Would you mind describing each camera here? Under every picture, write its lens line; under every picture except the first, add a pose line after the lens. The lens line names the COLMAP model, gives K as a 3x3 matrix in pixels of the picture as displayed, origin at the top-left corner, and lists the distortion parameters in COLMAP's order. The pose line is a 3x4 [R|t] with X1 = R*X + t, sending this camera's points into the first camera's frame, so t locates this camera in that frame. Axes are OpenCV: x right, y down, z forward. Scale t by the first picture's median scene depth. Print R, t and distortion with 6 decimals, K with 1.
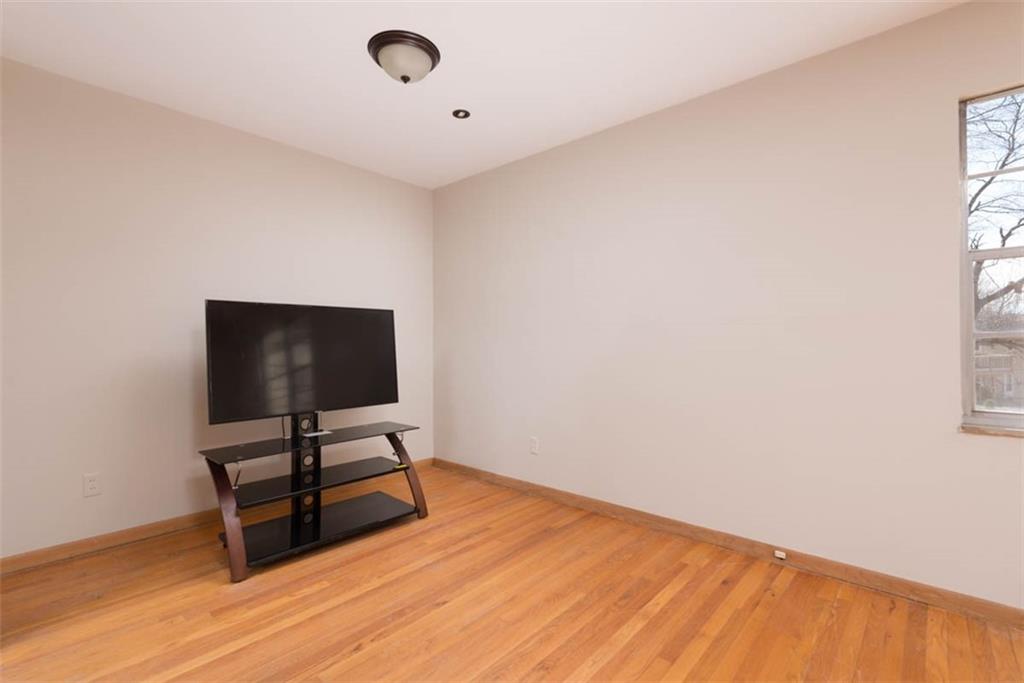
lens RADIAL K [[474.4, 0, 518.1], [0, 474.4, 337.1], [0, 0, 1]] dist [0.012839, -0.001423]
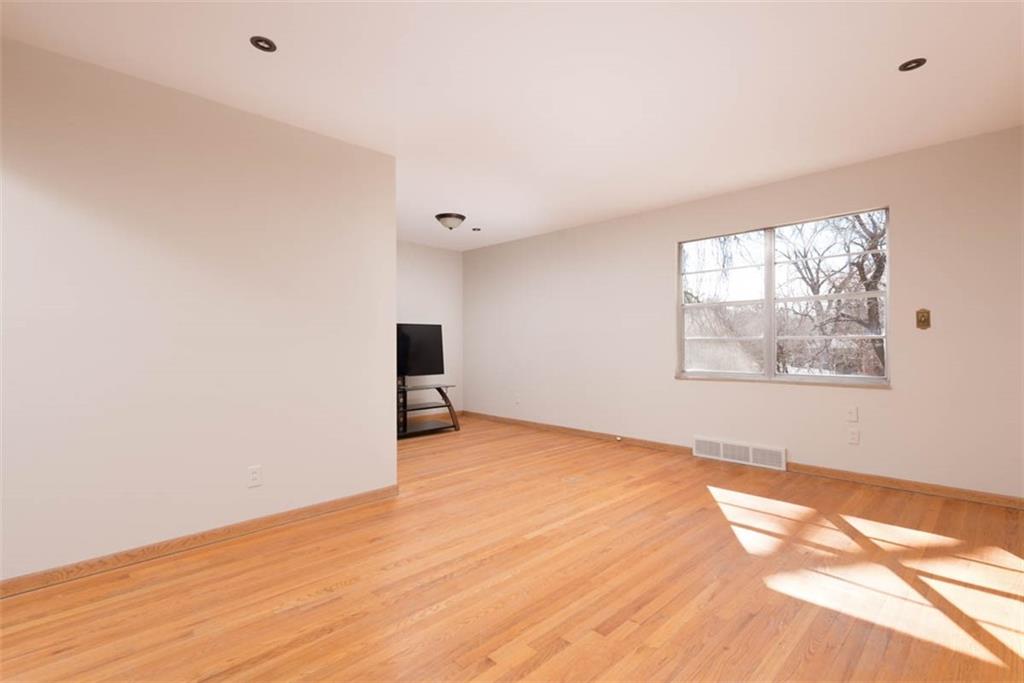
lens RADIAL K [[474.4, 0, 515.5], [0, 474.4, 337.9], [0, 0, 1]] dist [0.012839, -0.001423]
pose [[0.997819, 0.003391, -0.065925, 0.215796], [-0.003581, 0.999990, -0.002772, -0.002363], [0.065915, 0.003002, 0.997821, -1.206229]]
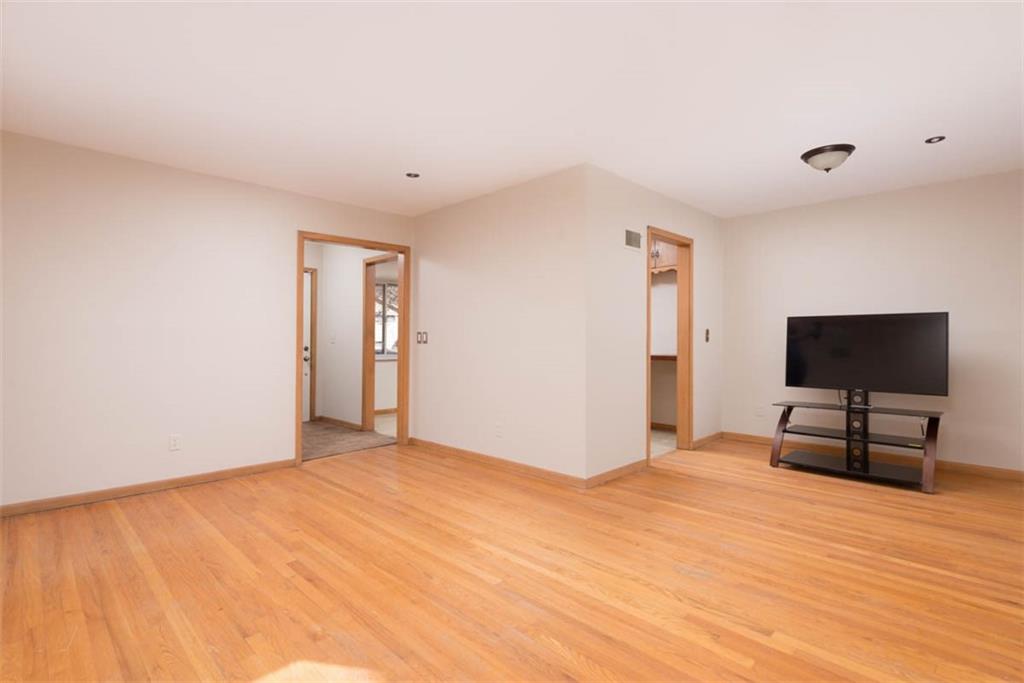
lens RADIAL K [[487.8, 0, 521.2], [0, 487.8, 339.3], [0, 0, 1]] dist [0.009625, -0.000446]
pose [[-0.042423, 0.006175, -0.999081, 1.301215], [0.006285, 0.999963, 0.005913, -0.011116], [0.999080, -0.006028, -0.042460, 0.077068]]
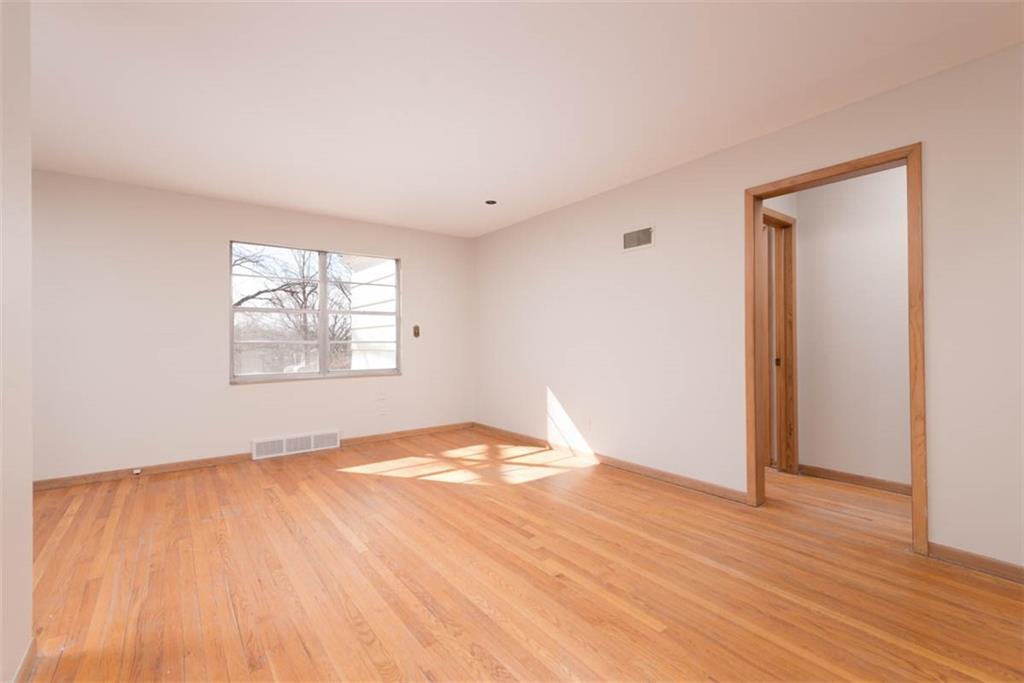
lens RADIAL K [[447.1, 0, 507.6], [0, 447.1, 339.2], [0, 0, 1]] dist [0.011454, -0.000853]
pose [[0.198602, 0.017724, 0.979920, -0.757893], [-0.002411, 0.999842, -0.017596, 0.009909], [-0.980077, 0.001132, 0.198614, -0.602881]]
